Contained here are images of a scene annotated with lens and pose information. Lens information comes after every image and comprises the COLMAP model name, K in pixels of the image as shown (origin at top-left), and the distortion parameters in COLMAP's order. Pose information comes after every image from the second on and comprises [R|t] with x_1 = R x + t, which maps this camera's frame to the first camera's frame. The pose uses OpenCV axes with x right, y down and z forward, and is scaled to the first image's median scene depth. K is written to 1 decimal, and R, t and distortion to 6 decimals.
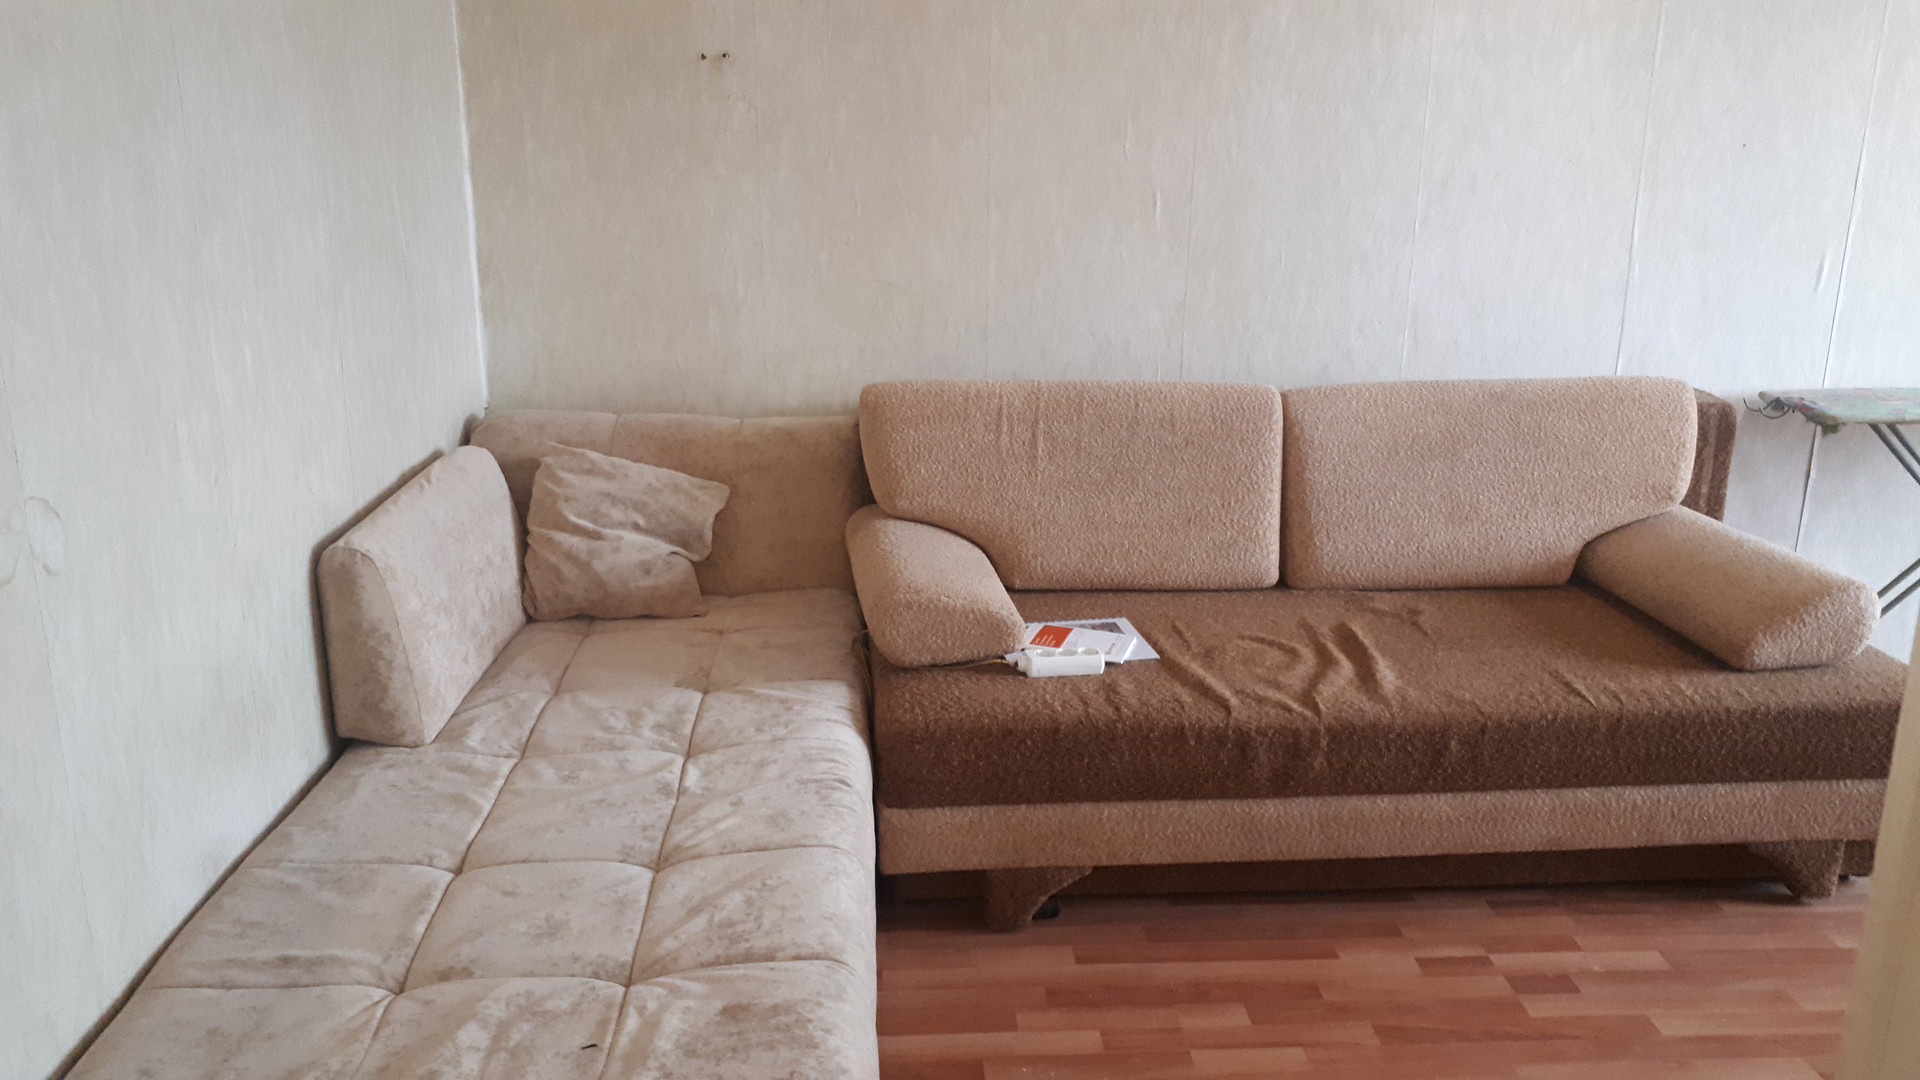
lens RADIAL K [[1525.1, 0, 949.6], [0, 1525.1, 486.9], [0, 0, 1]] dist [0.119137, -0.203842]
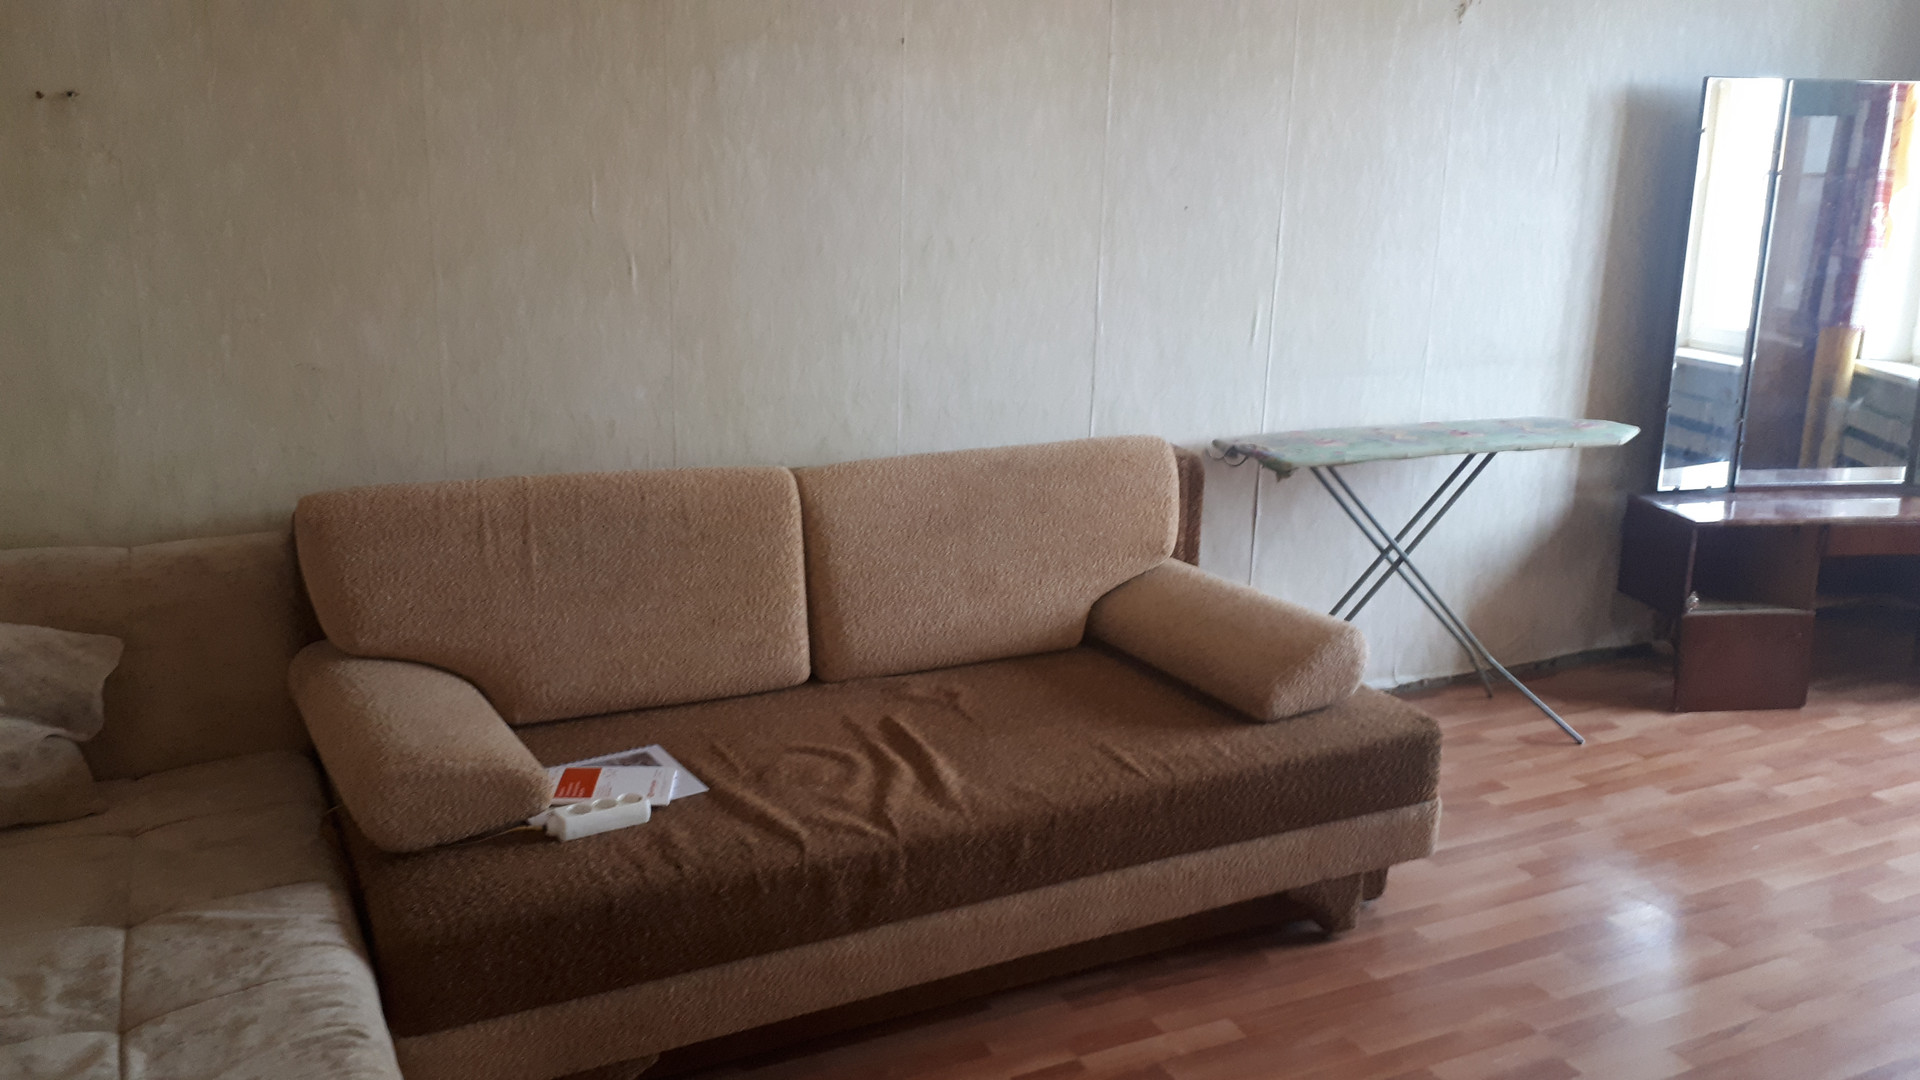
lens RADIAL K [[1525.1, 0, 949.6], [0, 1525.1, 486.9], [0, 0, 1]] dist [0.119137, -0.203842]
pose [[0.921054, -0.071827, 0.382753, -0.062428], [0.079106, 0.996861, -0.003290, -0.050195], [-0.381315, 0.033308, 0.923845, 0.121808]]
